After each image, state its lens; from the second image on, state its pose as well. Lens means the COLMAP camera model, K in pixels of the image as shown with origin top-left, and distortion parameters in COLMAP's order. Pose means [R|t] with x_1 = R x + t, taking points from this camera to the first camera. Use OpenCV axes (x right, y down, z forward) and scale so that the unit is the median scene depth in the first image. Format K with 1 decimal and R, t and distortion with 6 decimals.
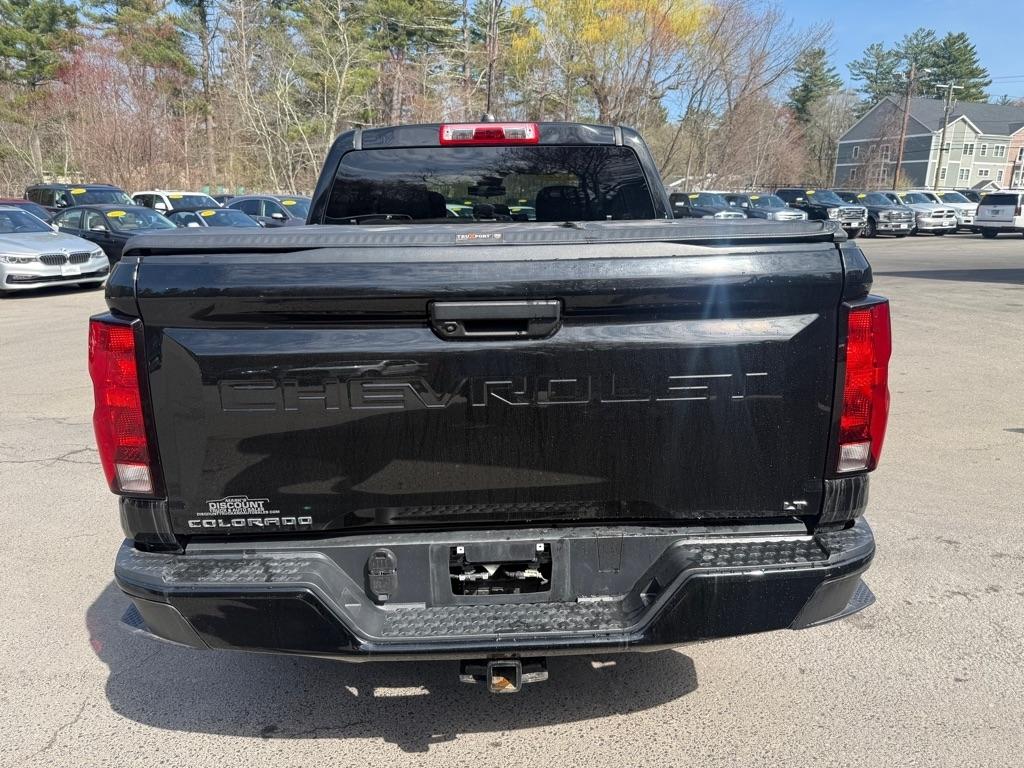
lens RADIAL K [[738.9, 0, 517.5], [0, 738.9, 379.4], [0, 0, 1]] dist [0.018443, -0.013446]
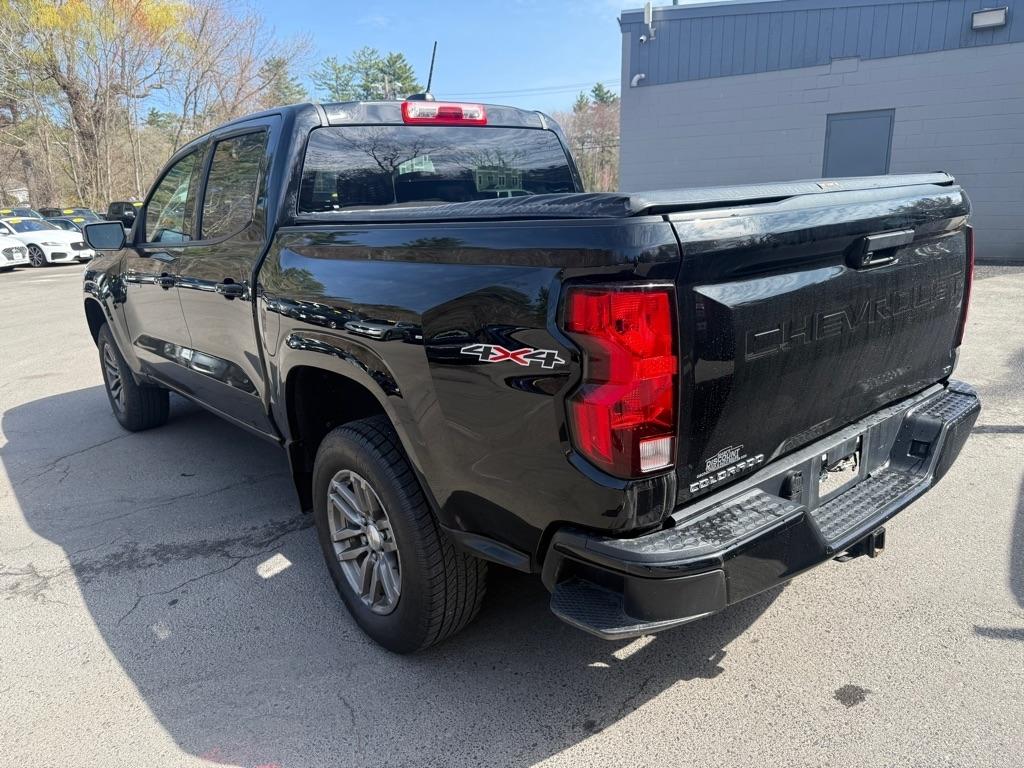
lens RADIAL K [[738.9, 0, 519.1], [0, 738.9, 379.1], [0, 0, 1]] dist [0.018443, -0.013446]
pose [[0.797603, -0.177043, 0.576616, -0.061632], [0.181484, 0.982096, 0.050502, -0.001969], [-0.575233, 0.064366, 0.815453, 0.017560]]
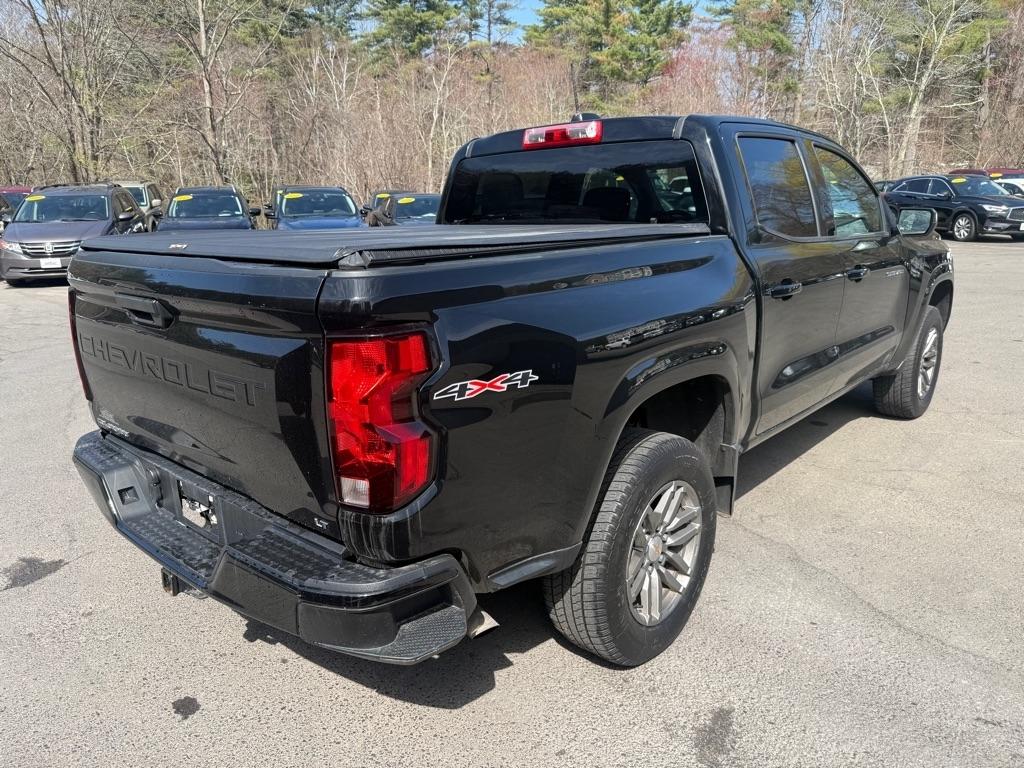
lens RADIAL K [[738.9, 0, 509.6], [0, 738.9, 388.1], [0, 0, 1]] dist [0.018443, -0.013446]
pose [[0.715474, 0.176160, -0.676065, 0.066338], [-0.149061, 0.983898, 0.098621, -0.008457], [0.682552, 0.030214, 0.730212, 0.023449]]
